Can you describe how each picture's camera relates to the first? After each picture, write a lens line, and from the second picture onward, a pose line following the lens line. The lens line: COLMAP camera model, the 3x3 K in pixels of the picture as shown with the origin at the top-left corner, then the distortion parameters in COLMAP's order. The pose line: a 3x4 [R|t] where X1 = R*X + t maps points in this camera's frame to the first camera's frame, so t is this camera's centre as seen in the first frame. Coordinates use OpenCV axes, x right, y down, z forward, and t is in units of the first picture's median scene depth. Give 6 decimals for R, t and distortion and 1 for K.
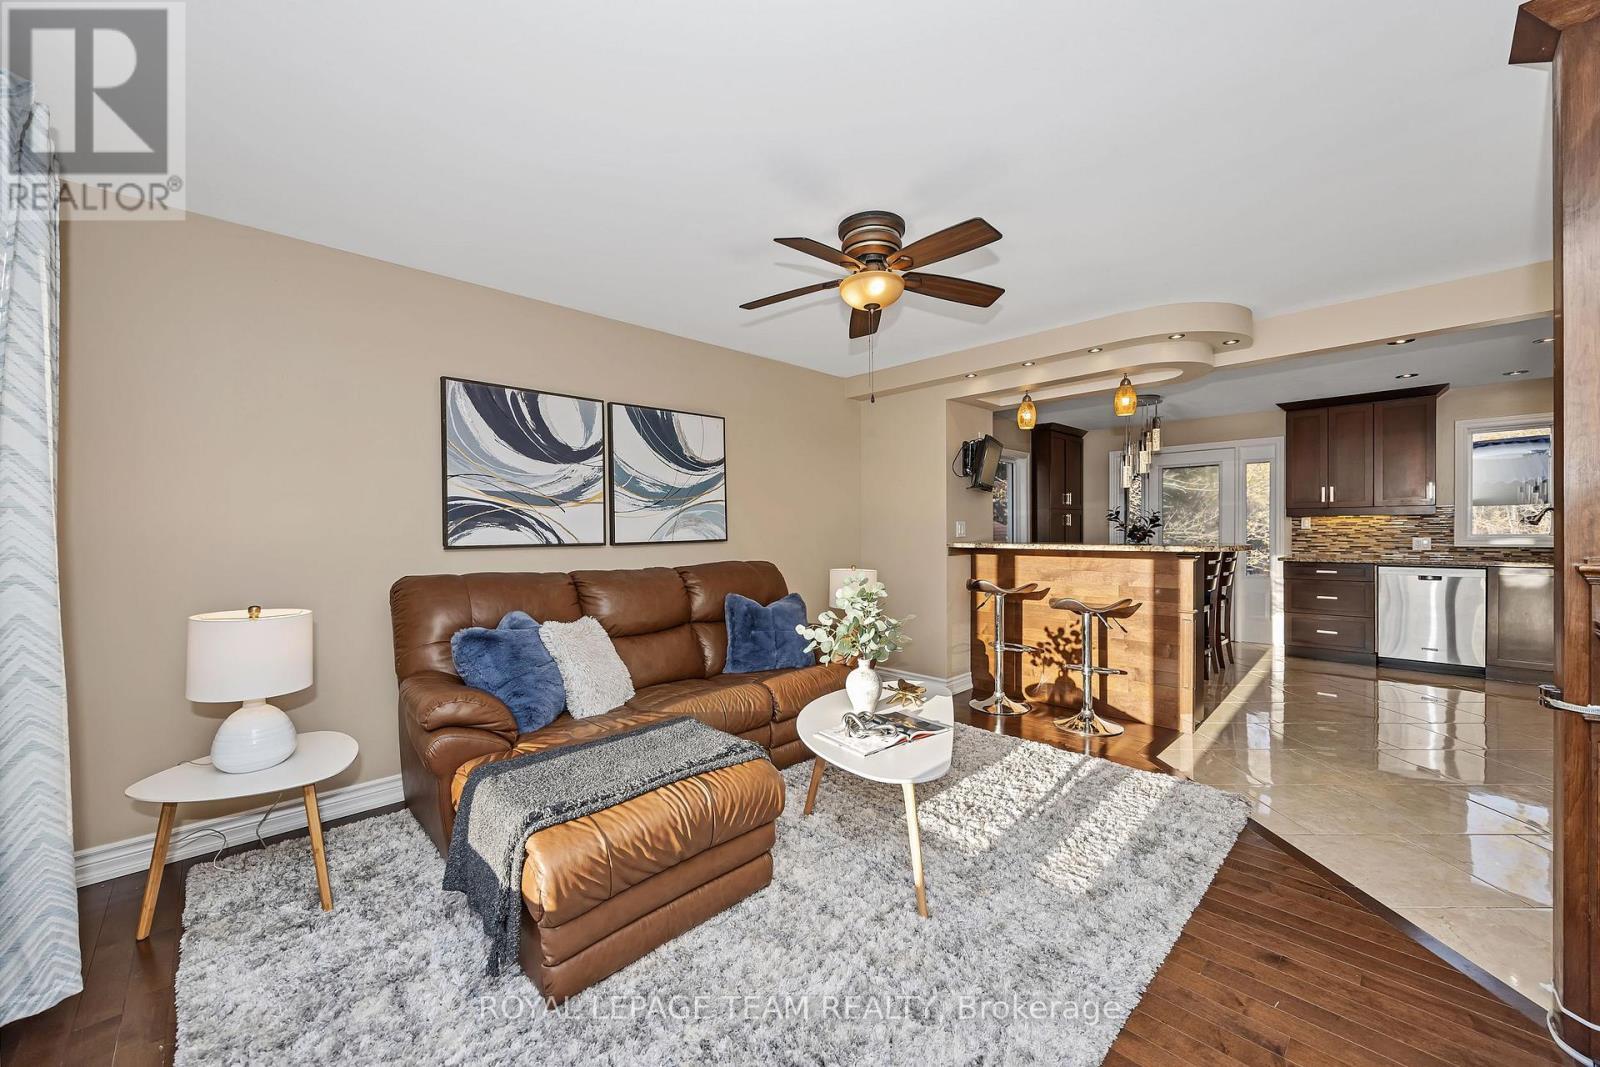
lens RADIAL K [[652.4, 0, 800.7], [0, 652.4, 518.6], [0, 0, 1]] dist [-0.000043, -0.000017]
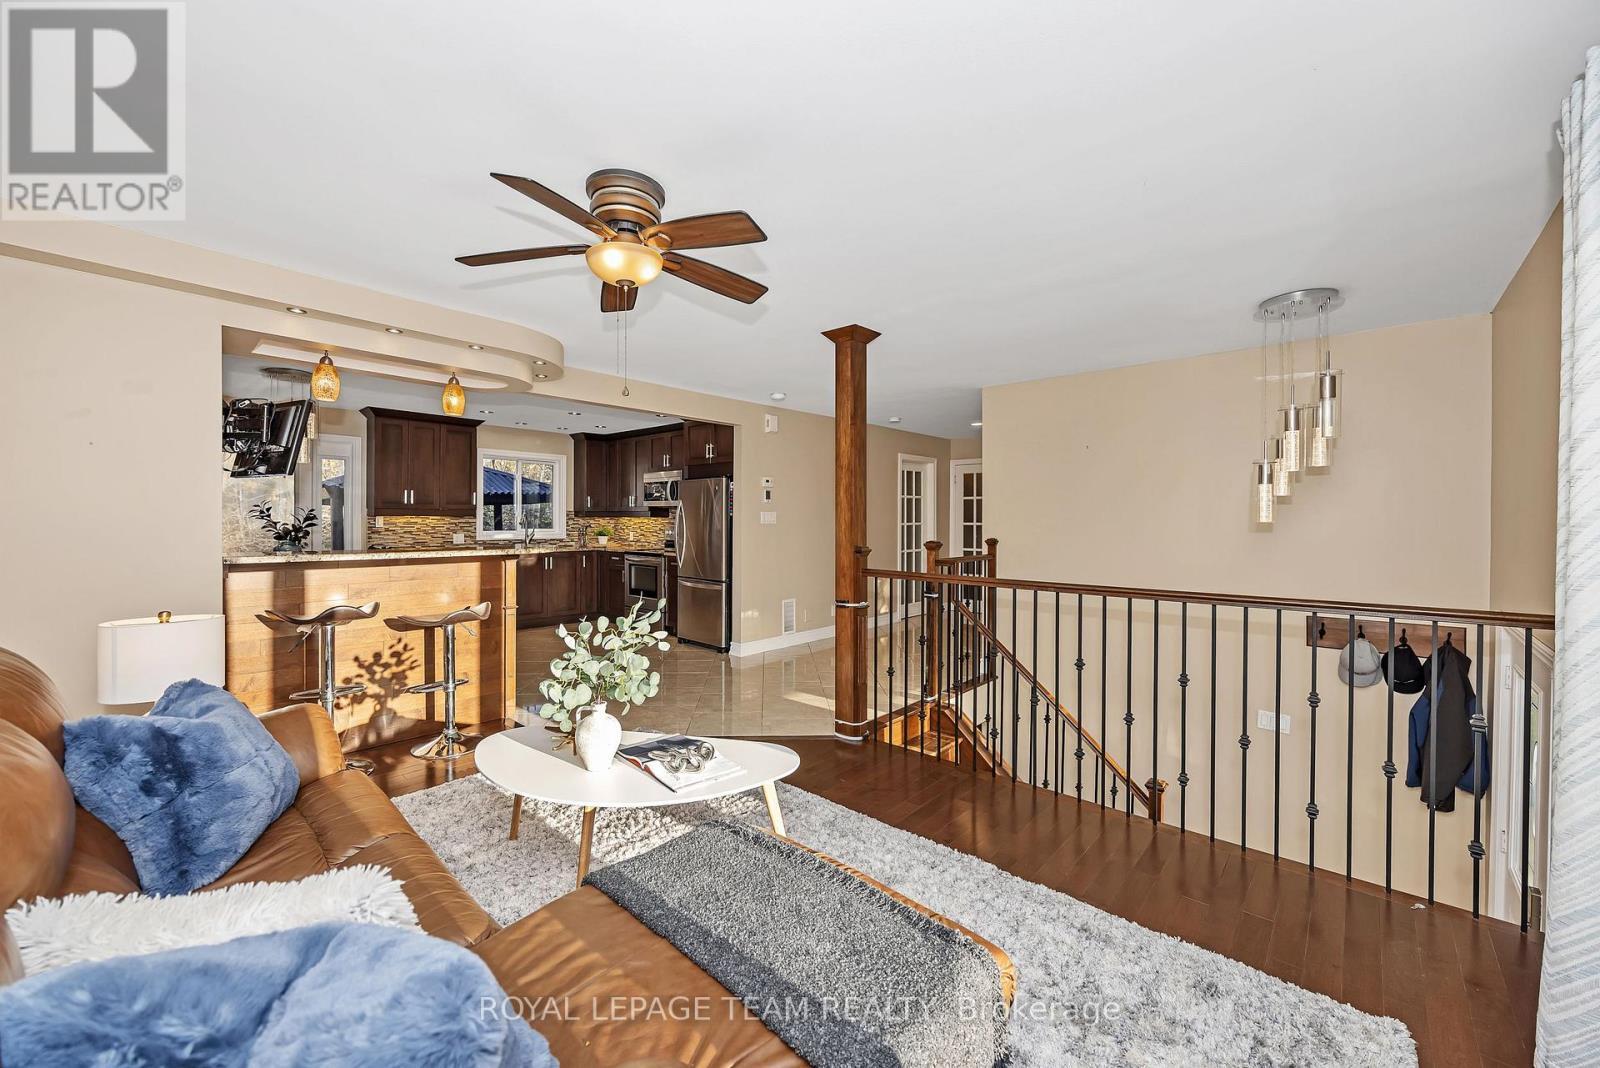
lens RADIAL K [[632.5, 0, 800.0], [0, 632.5, 534.0], [0, 0, 1]] dist [0.000708, 0.000017]
pose [[-0.015119, -0.025974, 0.999548, -0.416653], [-0.008392, 0.999631, 0.025850, -0.010146], [-0.999850, -0.007997, -0.015332, 0.470425]]
